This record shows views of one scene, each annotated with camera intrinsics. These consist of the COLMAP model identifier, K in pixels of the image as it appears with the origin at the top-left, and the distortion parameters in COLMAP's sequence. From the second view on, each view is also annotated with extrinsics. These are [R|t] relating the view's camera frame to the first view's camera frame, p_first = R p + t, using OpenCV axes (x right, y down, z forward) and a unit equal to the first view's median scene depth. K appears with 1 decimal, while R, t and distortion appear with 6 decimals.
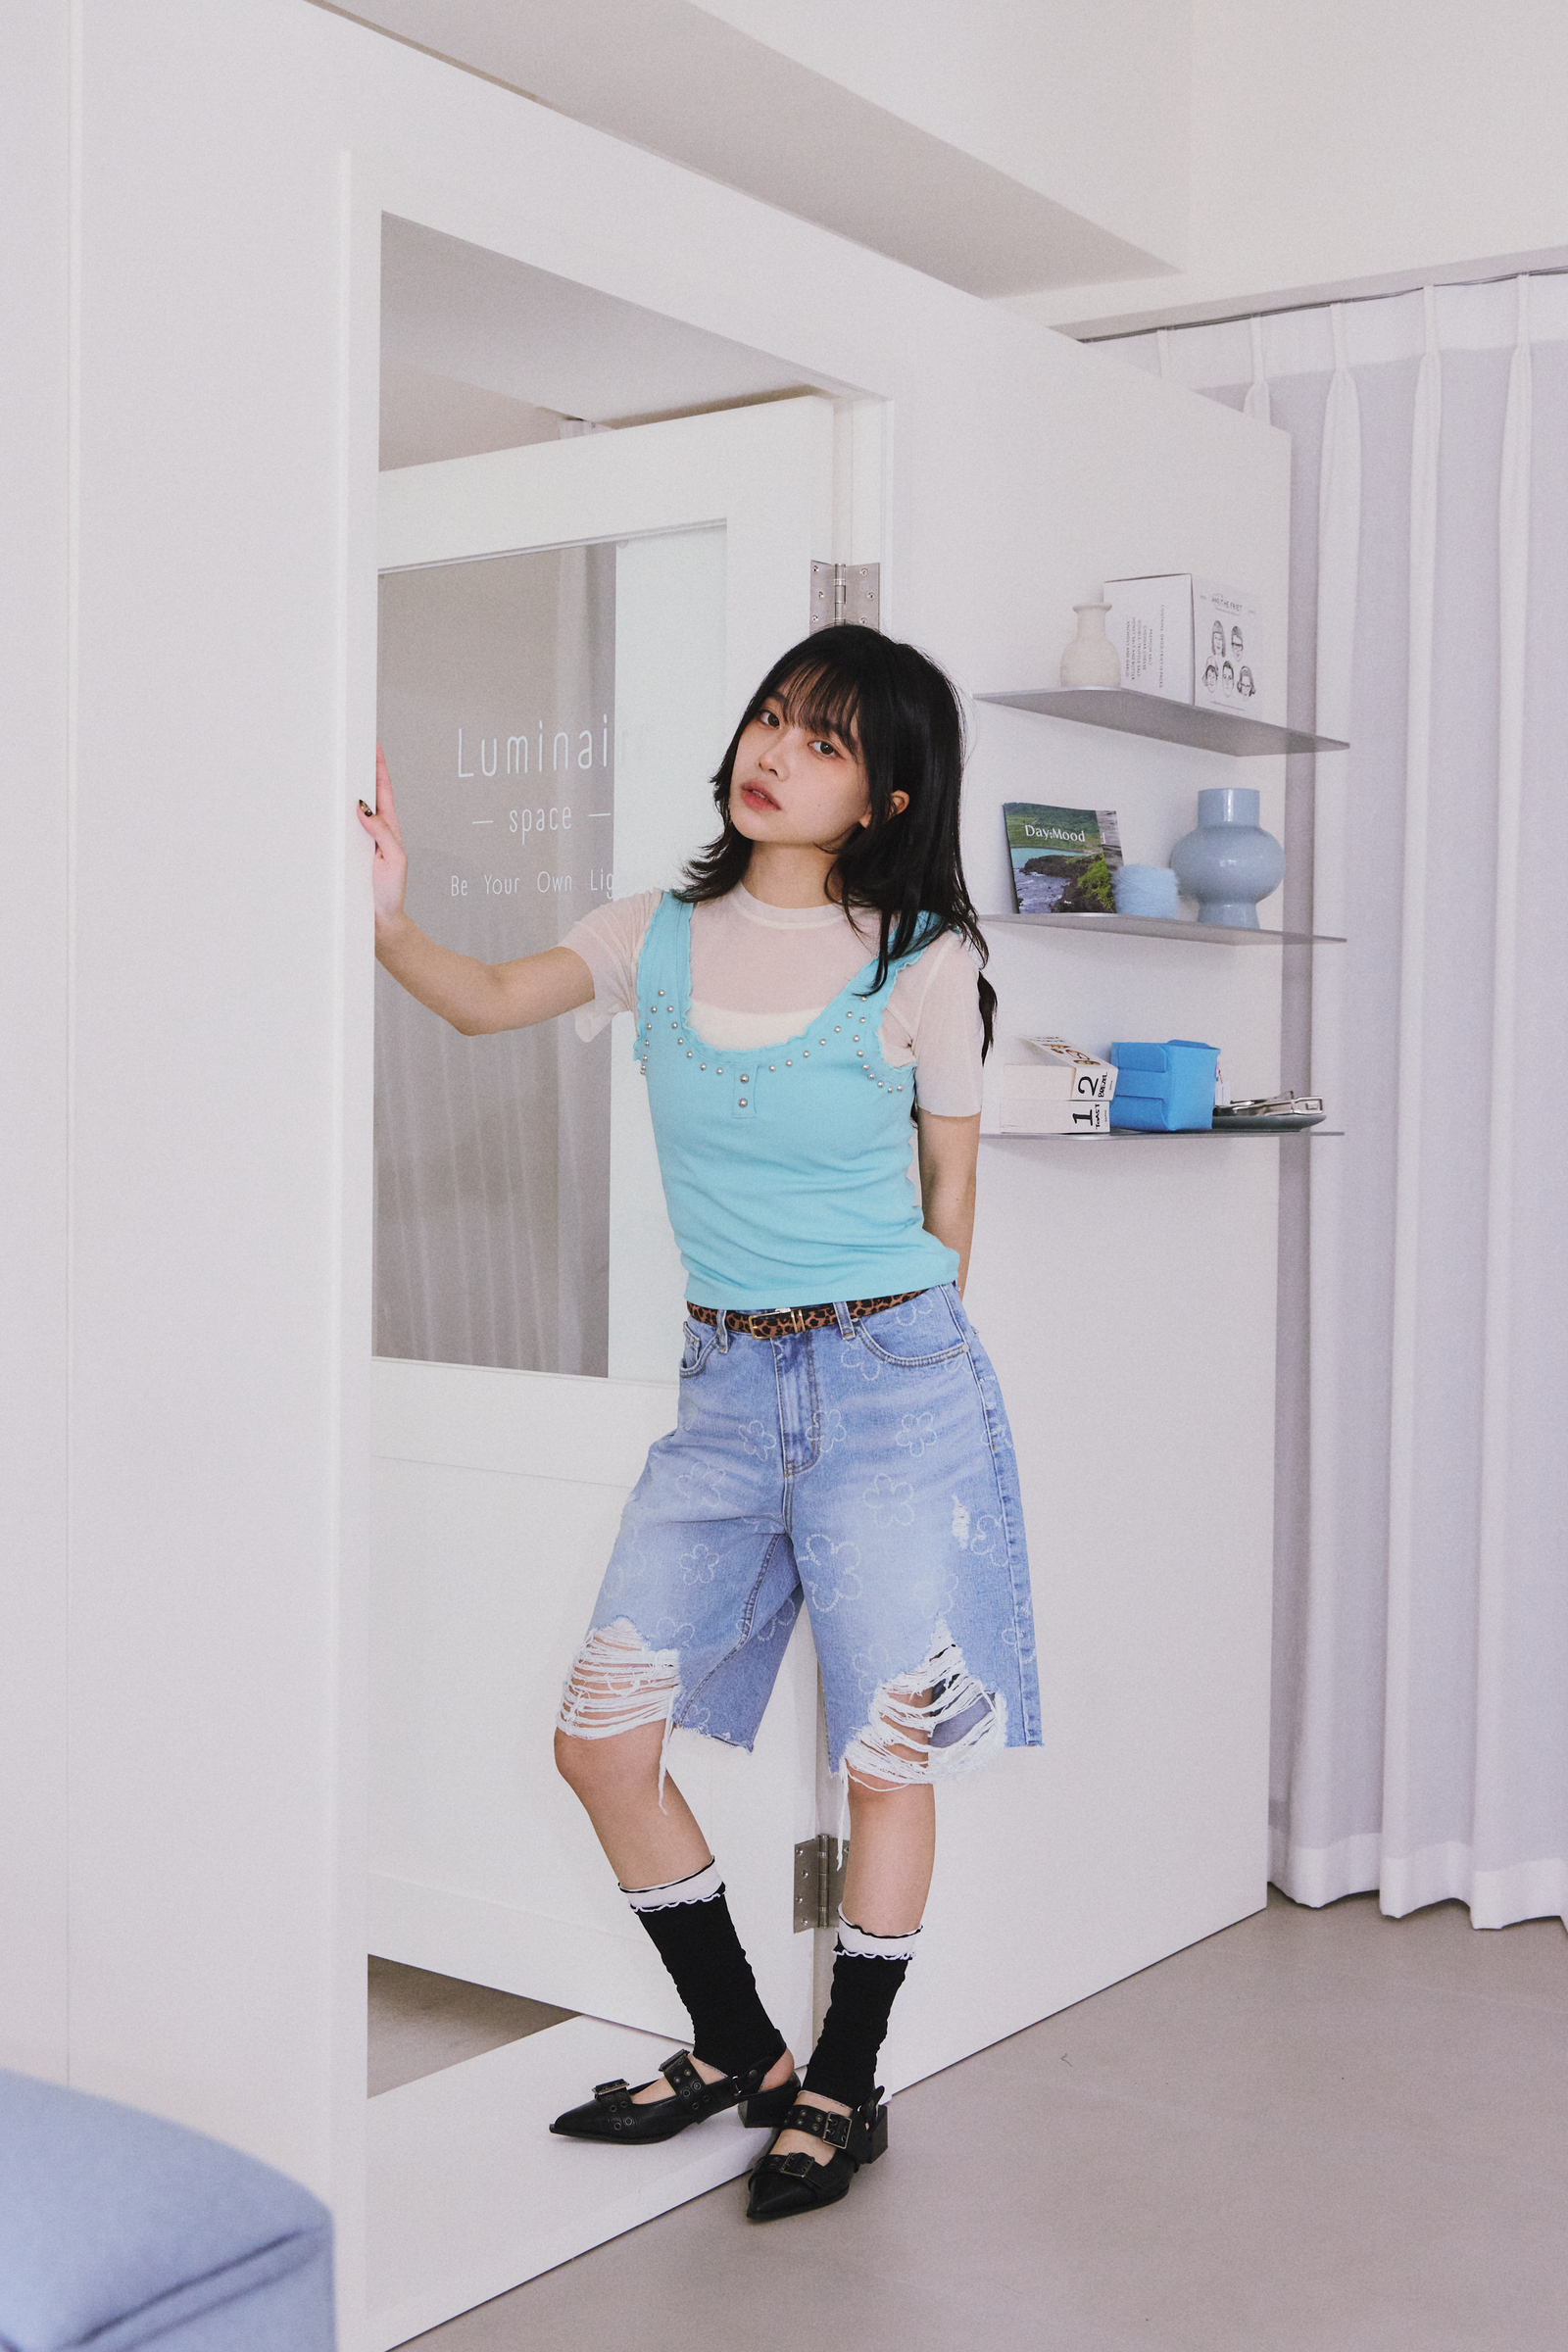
lens RADIAL K [[2946.5, 0, 784.0], [0, 2946.5, 1176.0], [0, 0, 1]] dist [0.019567, 0.026285]
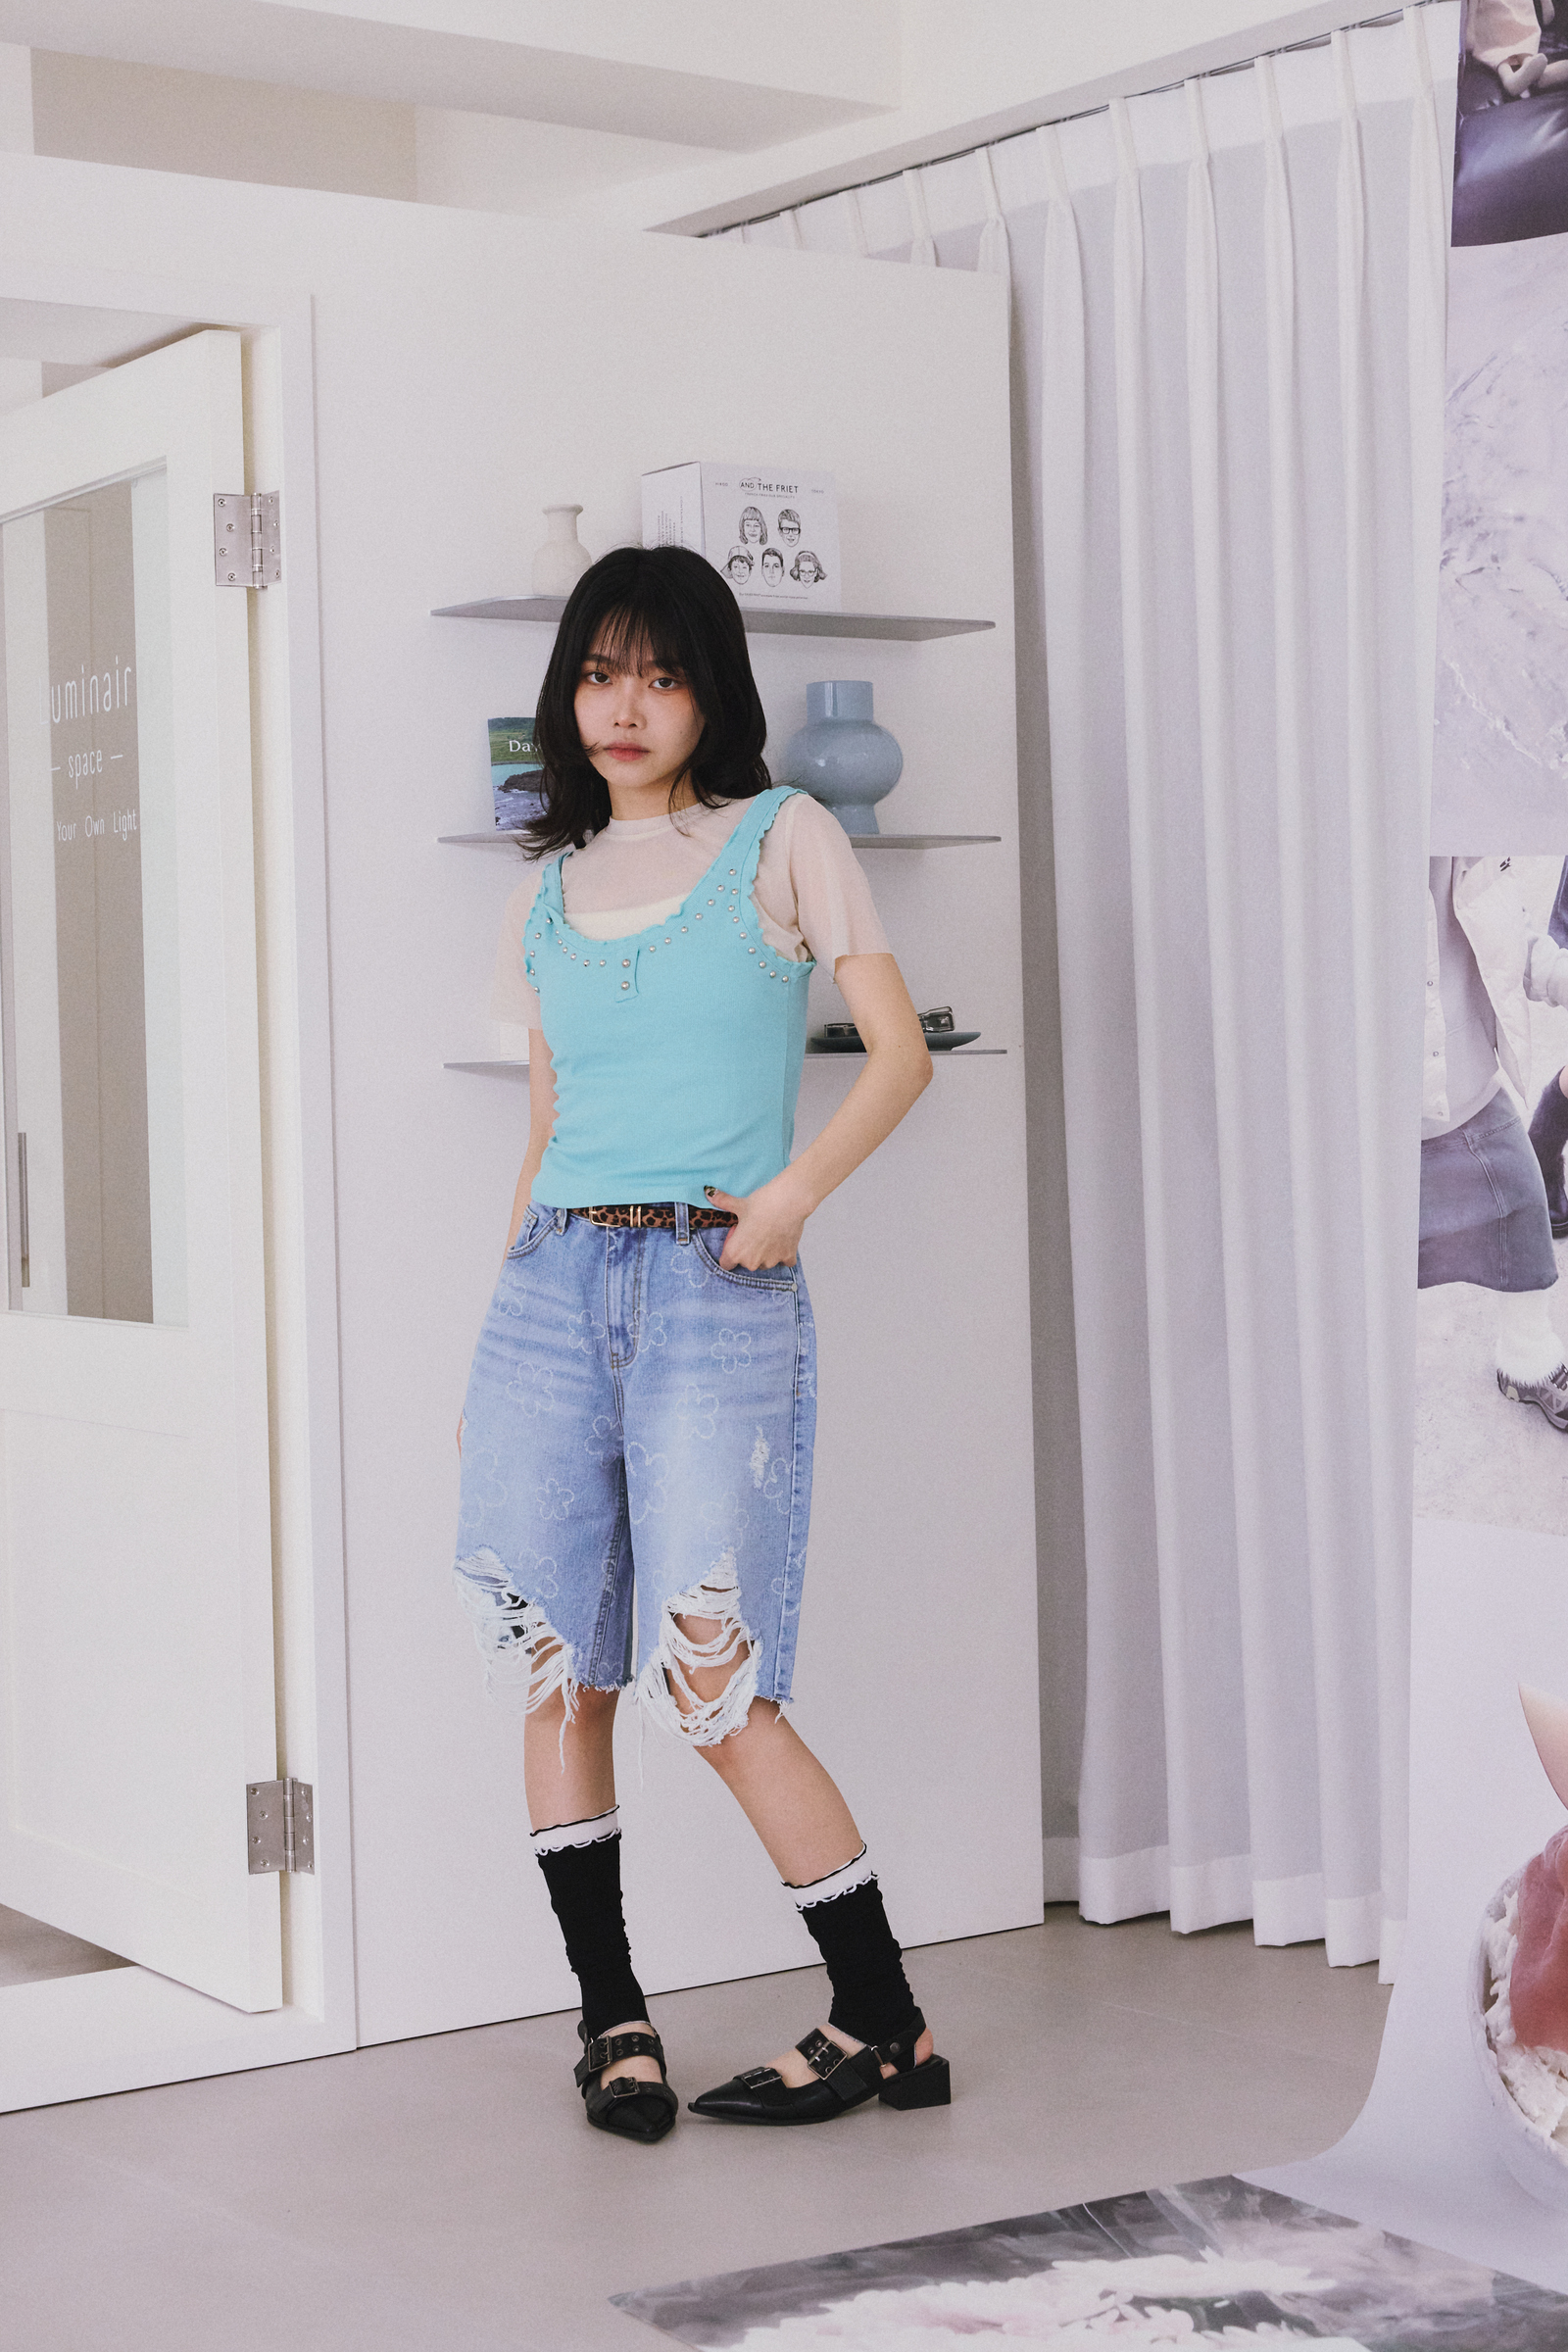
lens RADIAL K [[3999.6, 0, 763.7], [0, 3999.6, 1174.3], [0, 0, 1]] dist [0.008953, 0.028883]
pose [[0.940989, -0.026897, -0.337367, 0.587533], [0.025173, 0.999638, -0.009485, 0.036165], [0.337500, 0.000433, 0.941325, -0.196197]]
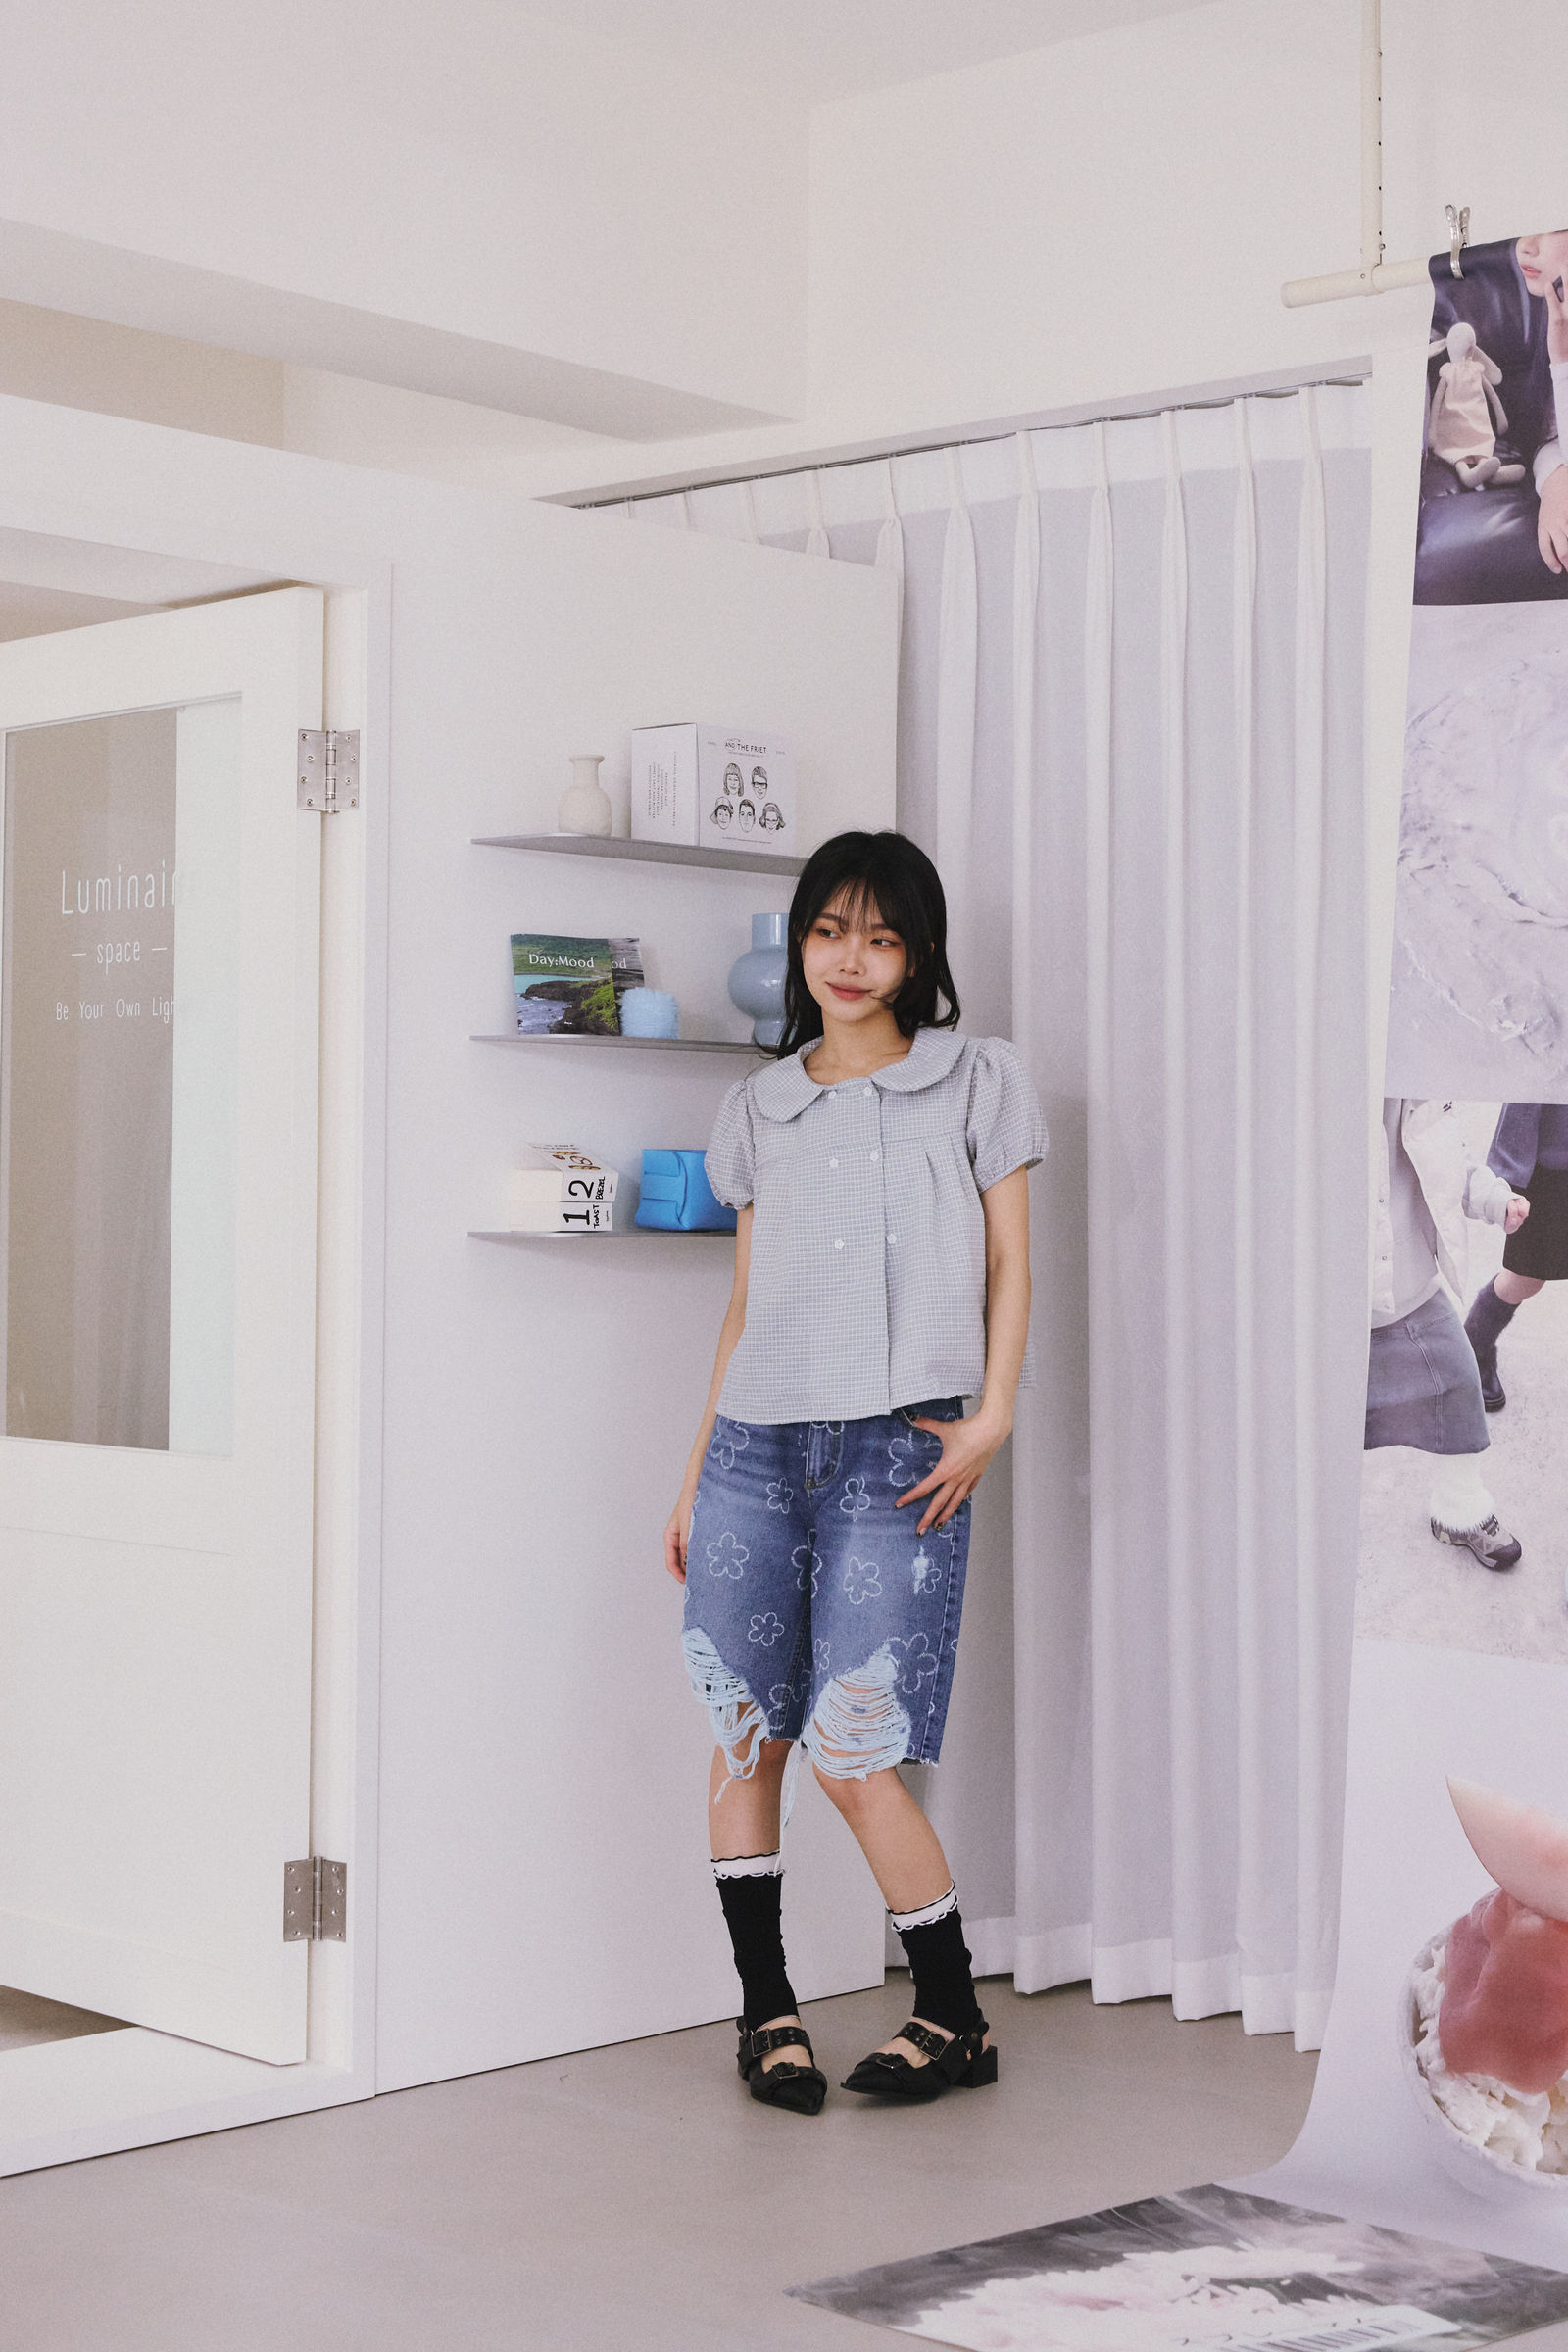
lens RADIAL K [[3804.3, 0, 754.8], [0, 3804.3, 1190.3], [0, 0, 1]] dist [0.013147, -0.007707]
pose [[0.990383, -0.002927, -0.138318, 0.358490], [-0.002212, 0.999313, -0.036987, 0.022176], [0.138332, 0.036937, 0.989697, -0.395873]]
